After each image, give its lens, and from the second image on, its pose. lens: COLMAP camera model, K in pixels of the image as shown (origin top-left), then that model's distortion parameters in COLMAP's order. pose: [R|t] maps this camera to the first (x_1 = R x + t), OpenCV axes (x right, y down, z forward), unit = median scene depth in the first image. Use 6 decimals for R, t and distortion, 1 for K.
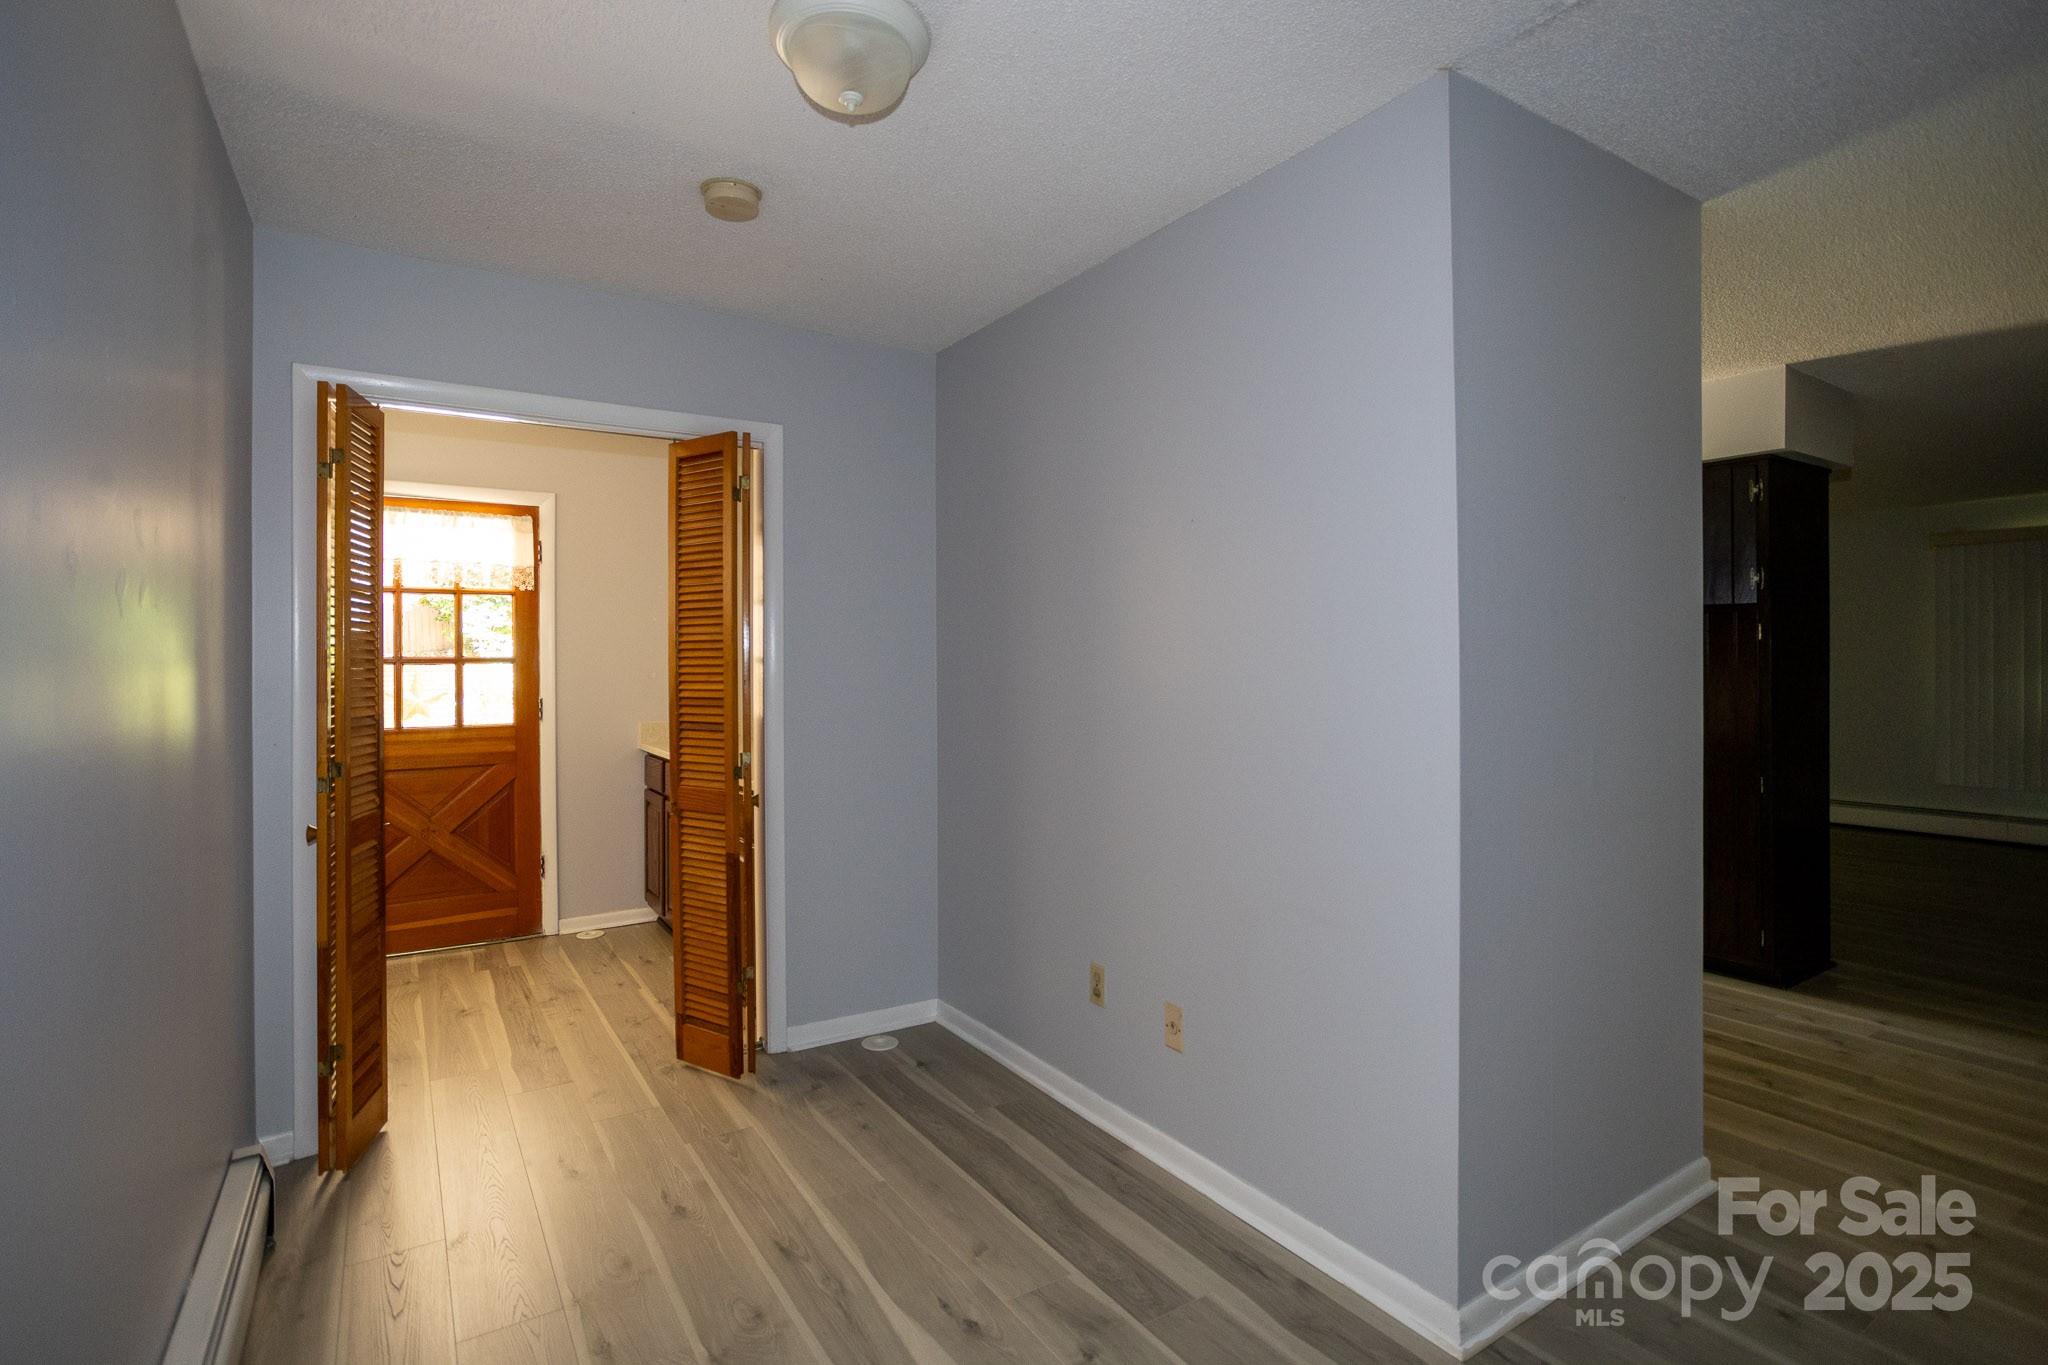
lens RADIAL K [[1012.2, 0, 1036.5], [0, 1012.2, 634.1], [0, 0, 1]] dist [-0.042410, 0.000011]
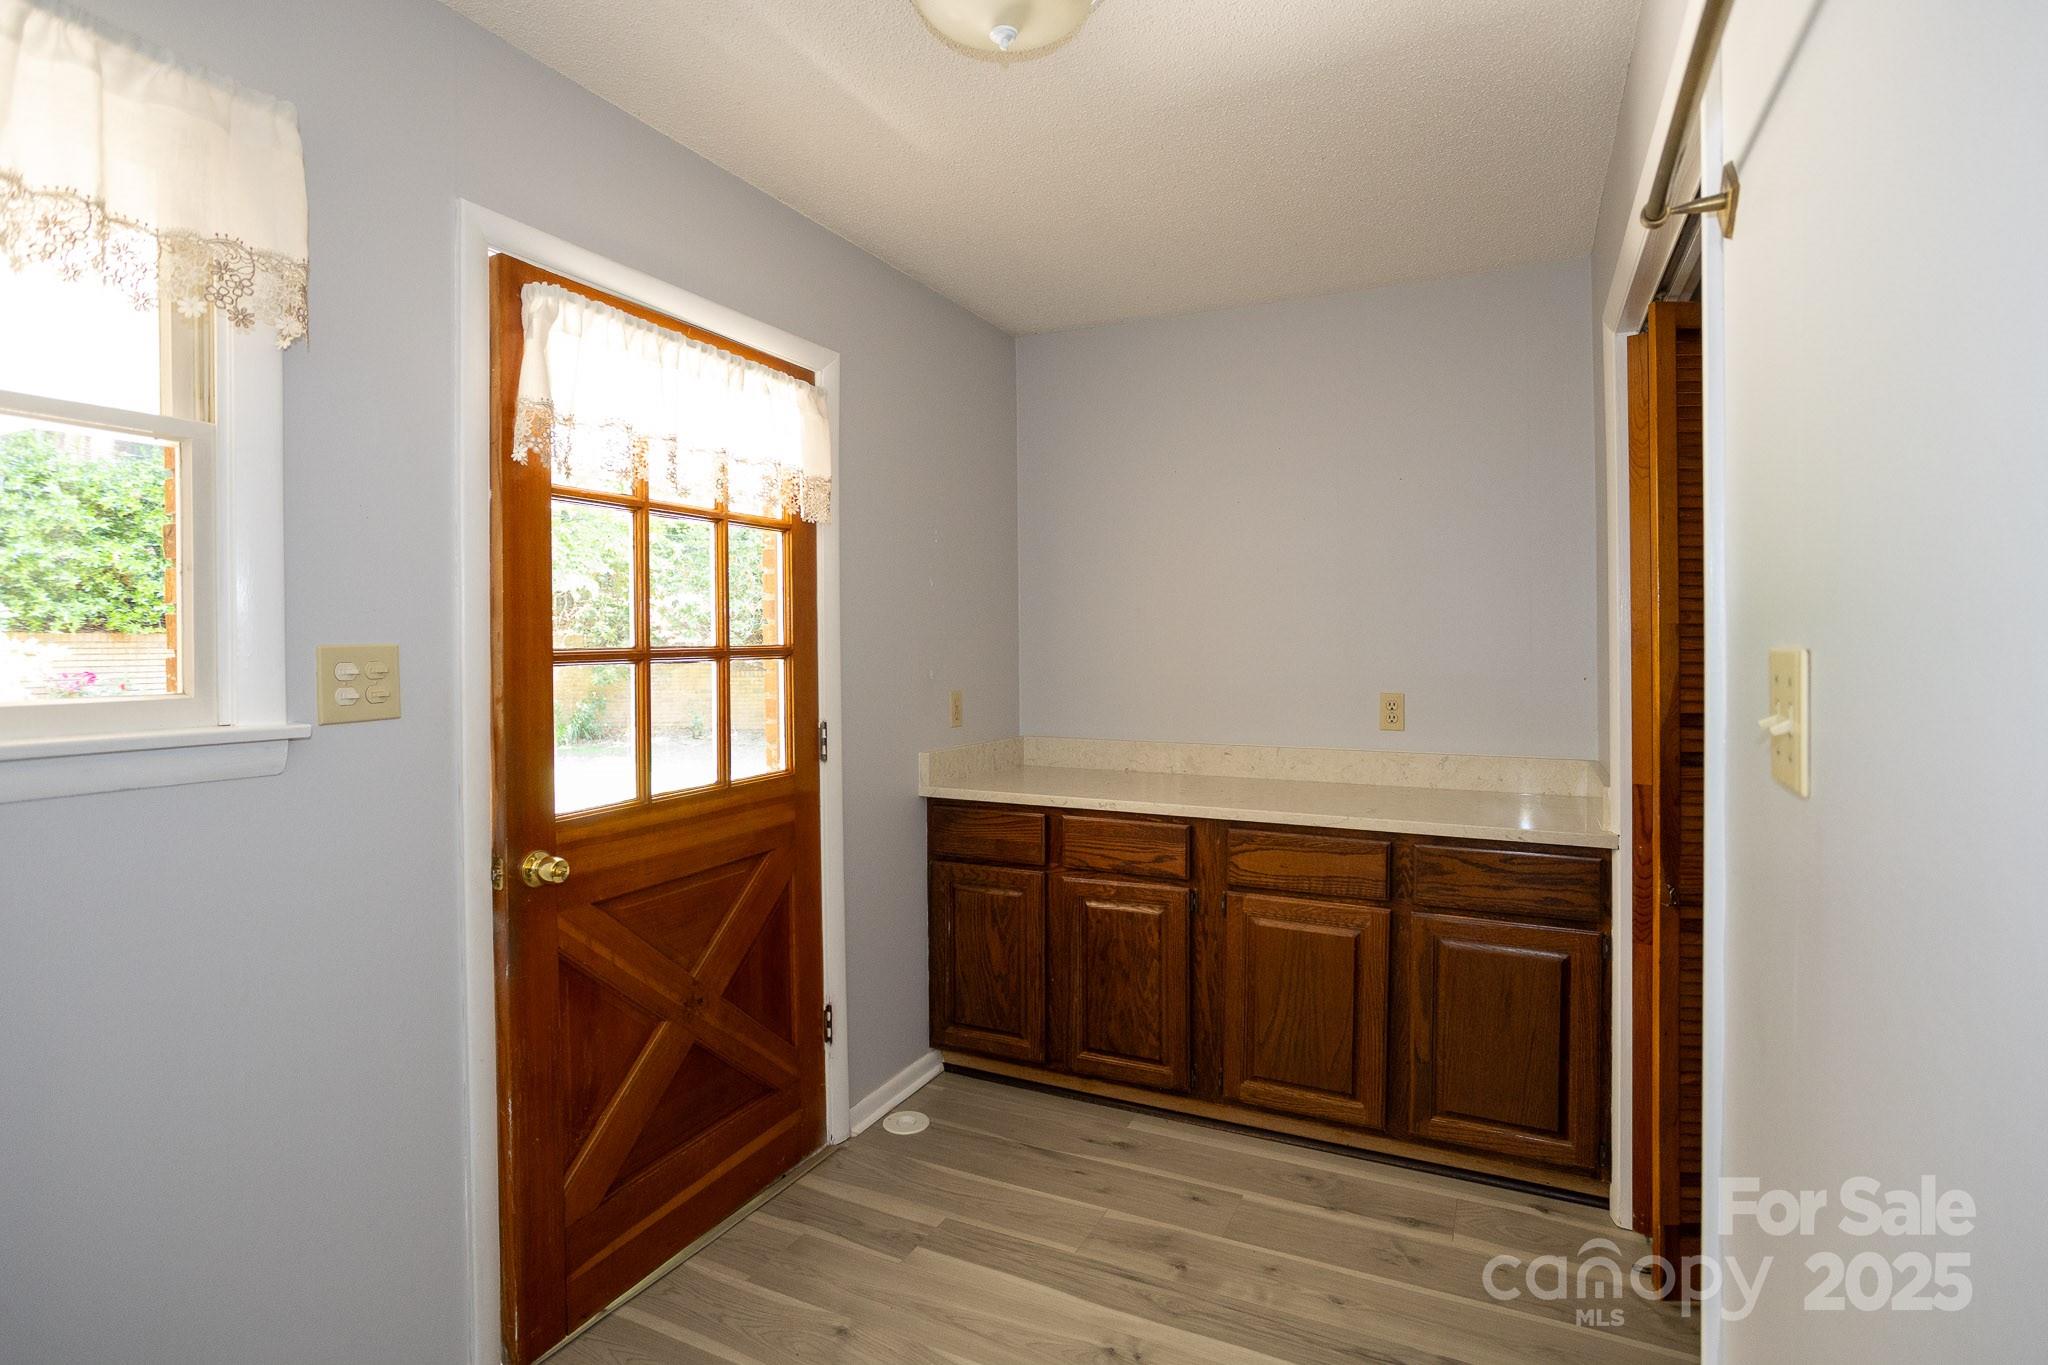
lens RADIAL K [[1012.2, 0, 1036.5], [0, 1012.2, 634.1], [0, 0, 1]] dist [-0.042410, 0.000011]
pose [[0.862315, -0.007141, 0.506322, -0.684288], [-0.000060, 0.999899, 0.014205, 0.009348], [-0.506372, -0.012280, 0.862227, 0.472793]]
